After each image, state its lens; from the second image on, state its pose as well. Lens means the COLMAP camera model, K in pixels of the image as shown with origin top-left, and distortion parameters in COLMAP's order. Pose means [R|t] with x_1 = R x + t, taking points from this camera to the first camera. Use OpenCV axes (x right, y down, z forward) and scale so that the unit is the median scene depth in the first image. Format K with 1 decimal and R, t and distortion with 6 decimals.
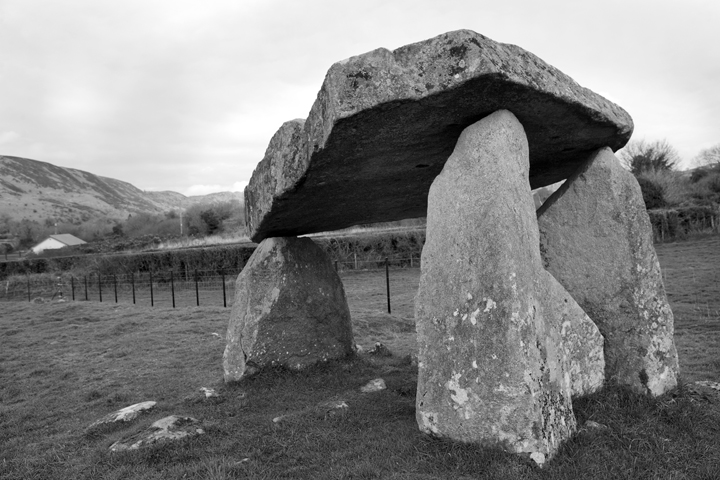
lens RADIAL K [[585.5, 0, 360.0], [0, 585.5, 240.0], [0, 0, 1]] dist [-0.056110, -0.001001]
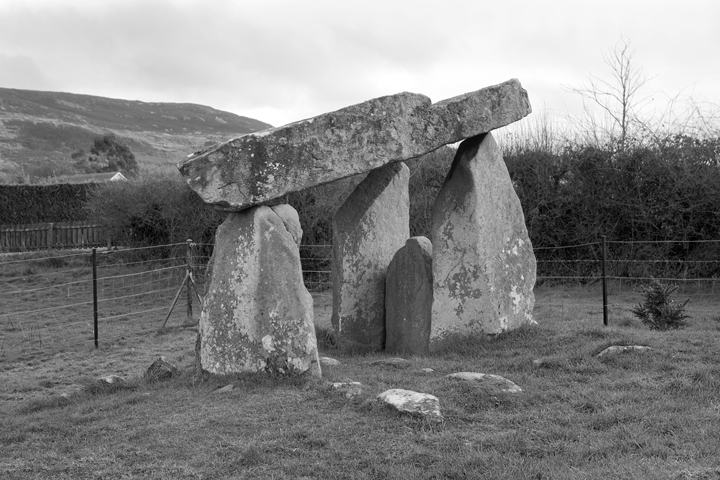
lens RADIAL K [[891.9, 0, 322.6], [0, 891.9, 253.6], [0, 0, 1]] dist [-0.025287, -0.033102]
pose [[-0.033656, 0.026522, 0.999081, -2.240220], [0.066458, 0.997495, -0.024241, 0.158444], [-0.997221, 0.065581, -0.035335, 1.571825]]
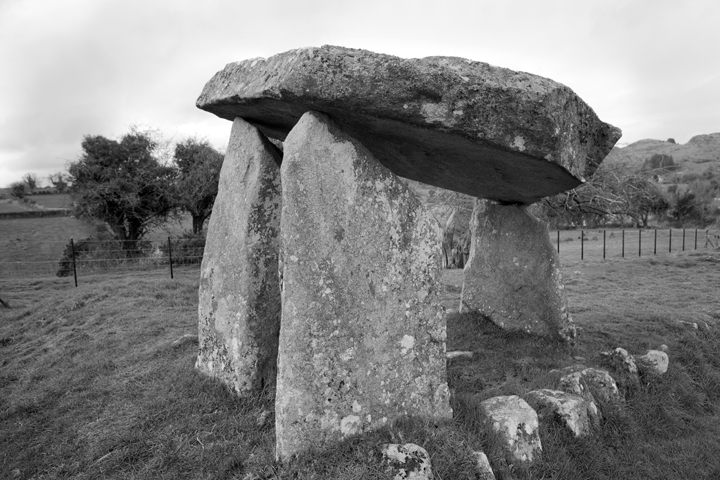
lens RADIAL K [[490.5, 0, 369.4], [0, 490.5, 238.6], [0, 0, 1]] dist [-0.135876, 0.126805]
pose [[-0.128227, 0.142076, -0.981515, 1.294525], [-0.006364, 0.989547, 0.144070, -0.114373], [0.991724, 0.024720, -0.125982, 1.423860]]
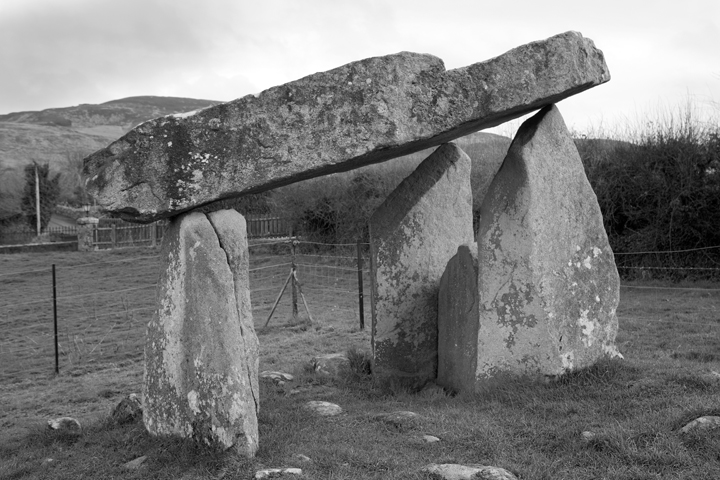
lens RADIAL K [[759.5, 0, 360.0], [0, 759.5, 240.0], [0, 0, 1]] dist [-0.060061, 0.024069]
pose [[0.164322, 0.022843, 0.986142, -1.440372], [0.065584, 0.997267, -0.034029, 0.100981], [-0.984224, 0.070267, 0.162375, 1.164501]]
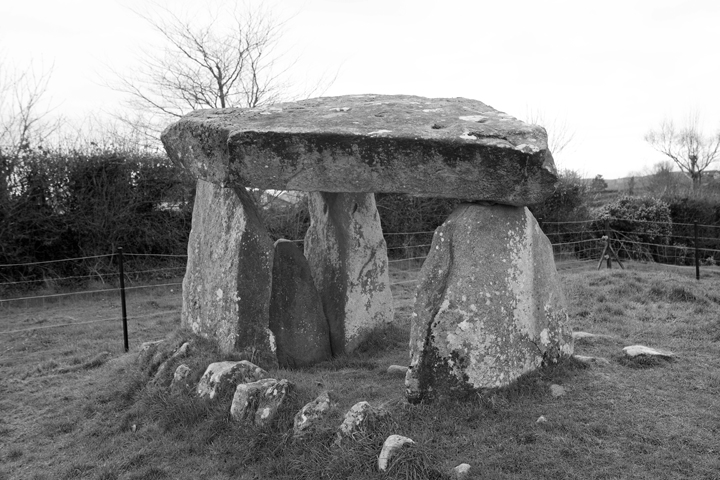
lens RADIAL K [[826.4, 0, 360.0], [0, 826.4, 240.0], [0, 0, 1]] dist [-0.067331, -0.001225]
pose [[-0.980672, 0.088150, 0.174679, -0.241733], [0.102016, 0.992171, 0.072042, -0.077325], [-0.166961, 0.088470, -0.981986, 3.417003]]
